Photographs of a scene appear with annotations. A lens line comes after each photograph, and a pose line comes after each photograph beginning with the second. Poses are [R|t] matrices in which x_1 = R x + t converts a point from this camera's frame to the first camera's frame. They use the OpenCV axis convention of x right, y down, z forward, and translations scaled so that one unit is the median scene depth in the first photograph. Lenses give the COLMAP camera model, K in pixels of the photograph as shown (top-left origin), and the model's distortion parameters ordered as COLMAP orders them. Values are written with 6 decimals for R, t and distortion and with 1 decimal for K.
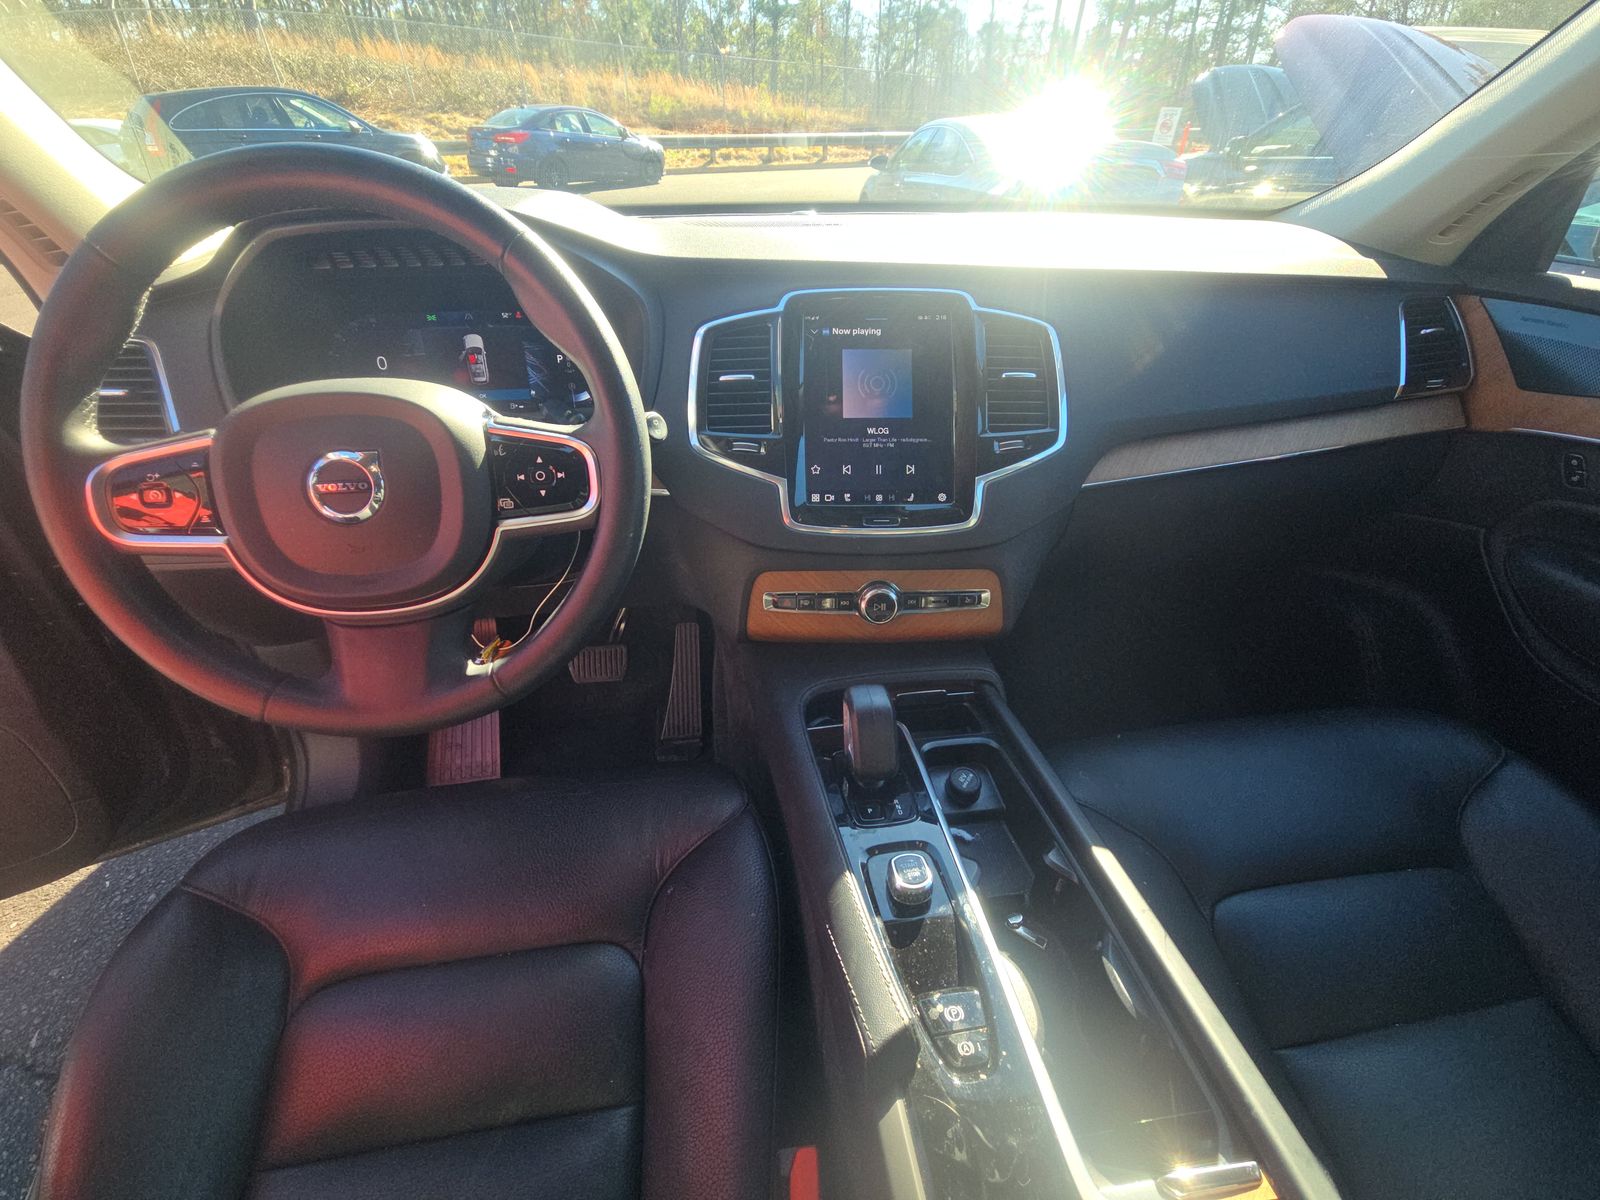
lens RADIAL K [[639.2, 0, 797.1], [0, 639.2, 600.1], [0, 0, 1]] dist [0.005806, -0.000031]
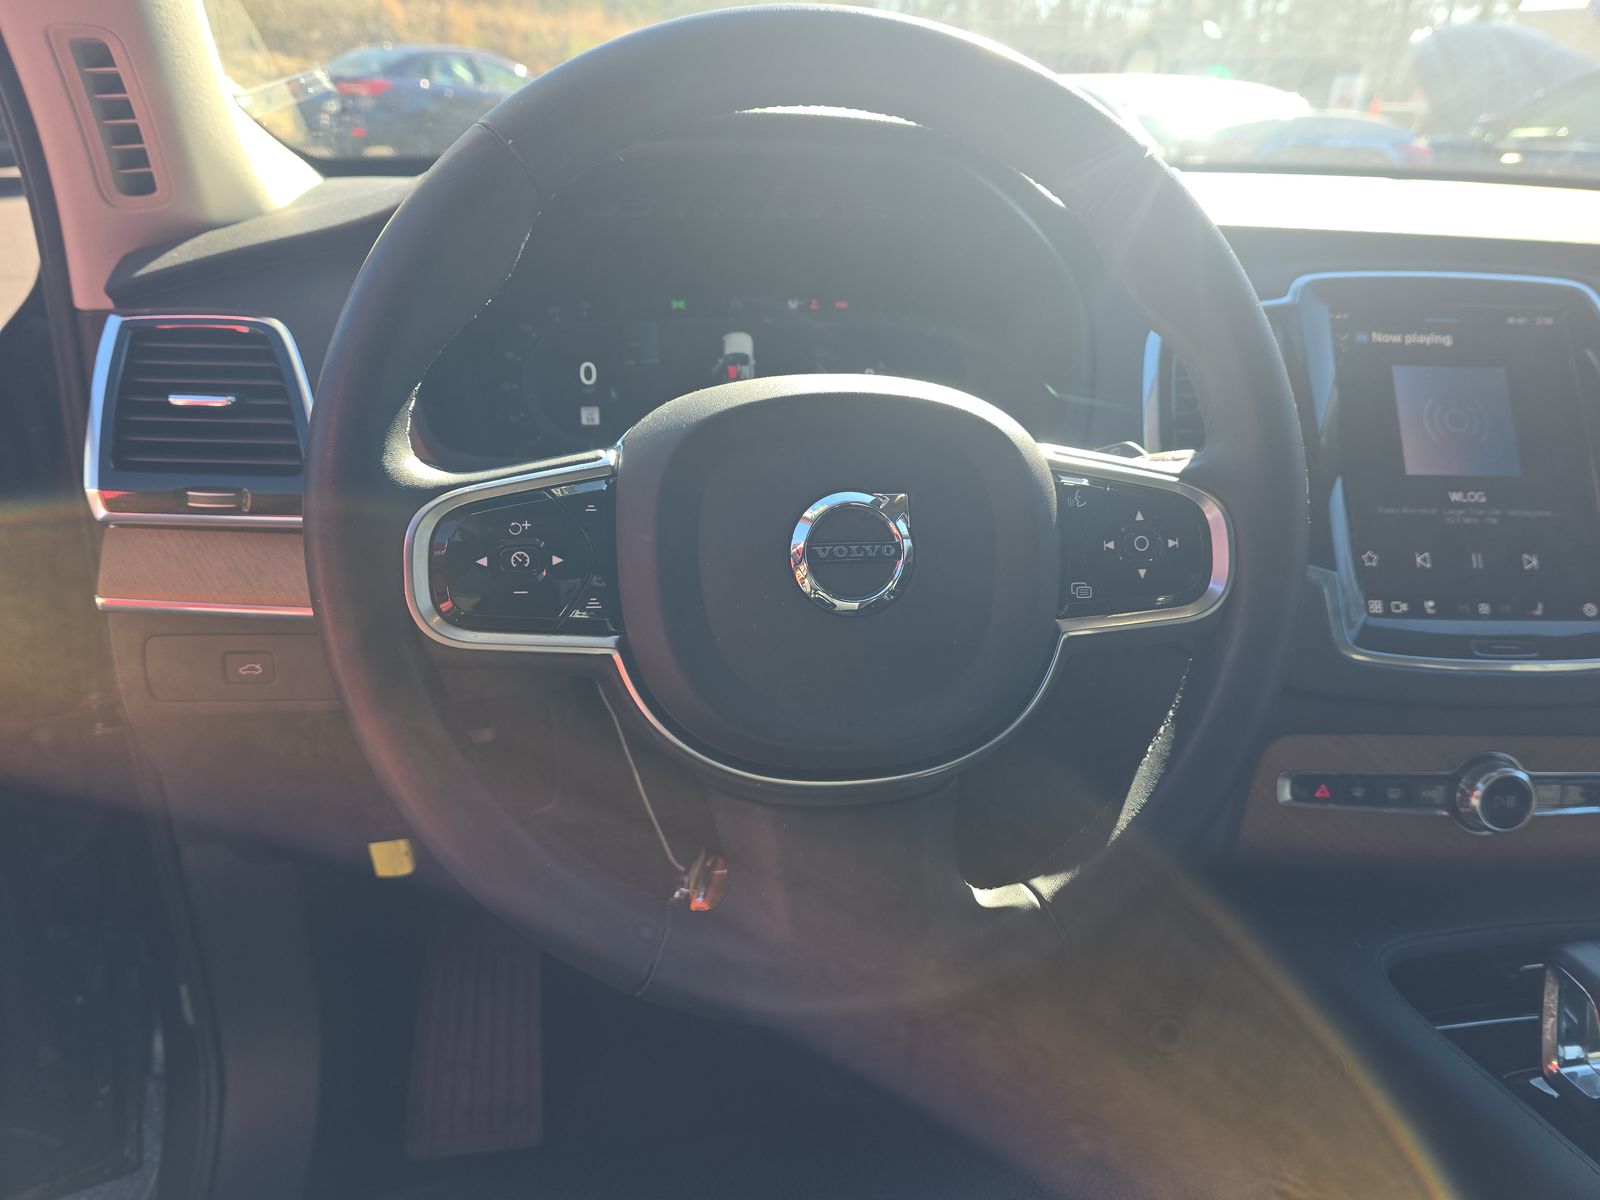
lens RADIAL K [[1086.3, 0, 800.9], [0, 1086.3, 606.6], [0, 0, 1]] dist [0.019323, -0.010389]
pose [[0.999644, 0.019971, 0.017672, -0.501221], [-0.016255, 0.981665, -0.189918, 0.034688], [-0.021141, 0.189563, 0.981641, 0.046927]]
